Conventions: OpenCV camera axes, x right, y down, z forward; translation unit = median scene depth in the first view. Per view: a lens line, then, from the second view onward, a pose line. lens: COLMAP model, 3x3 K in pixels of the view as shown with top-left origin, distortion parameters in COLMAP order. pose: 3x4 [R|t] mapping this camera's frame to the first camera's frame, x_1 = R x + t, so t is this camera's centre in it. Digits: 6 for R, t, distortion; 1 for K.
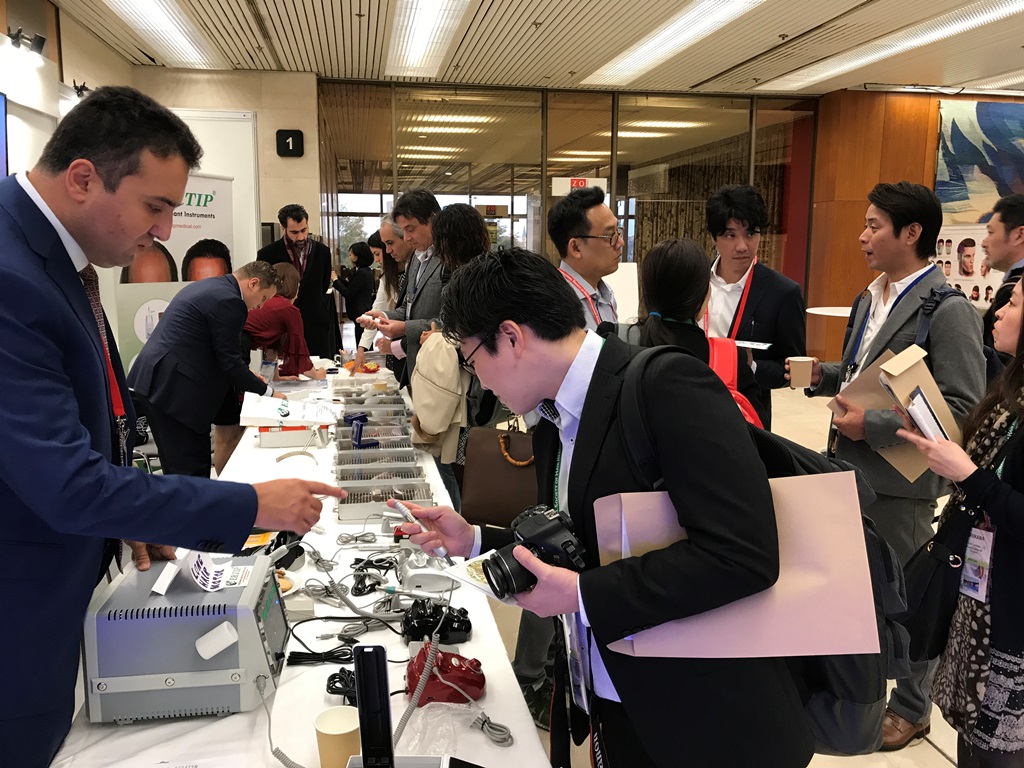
lens RADIAL K [[853.7, 0, 512.0], [0, 853.7, 384.0], [0, 0, 1]] dist [0.007525, -0.021745]
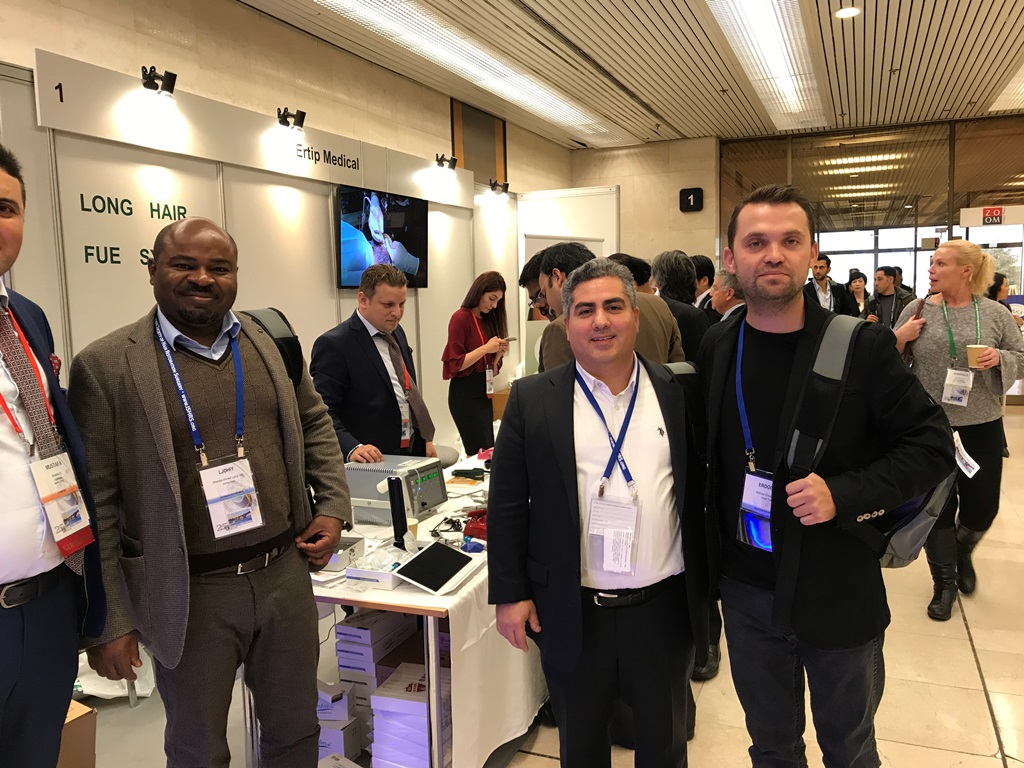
lens RADIAL K [[853.7, 0, 512.0], [0, 853.7, 384.0], [0, 0, 1]] dist [0.007525, -0.021745]
pose [[0.849285, 0.024734, -0.527354, 0.140952], [-0.049911, 0.998190, -0.033563, 0.015468], [0.525569, 0.054825, 0.848982, -0.085409]]
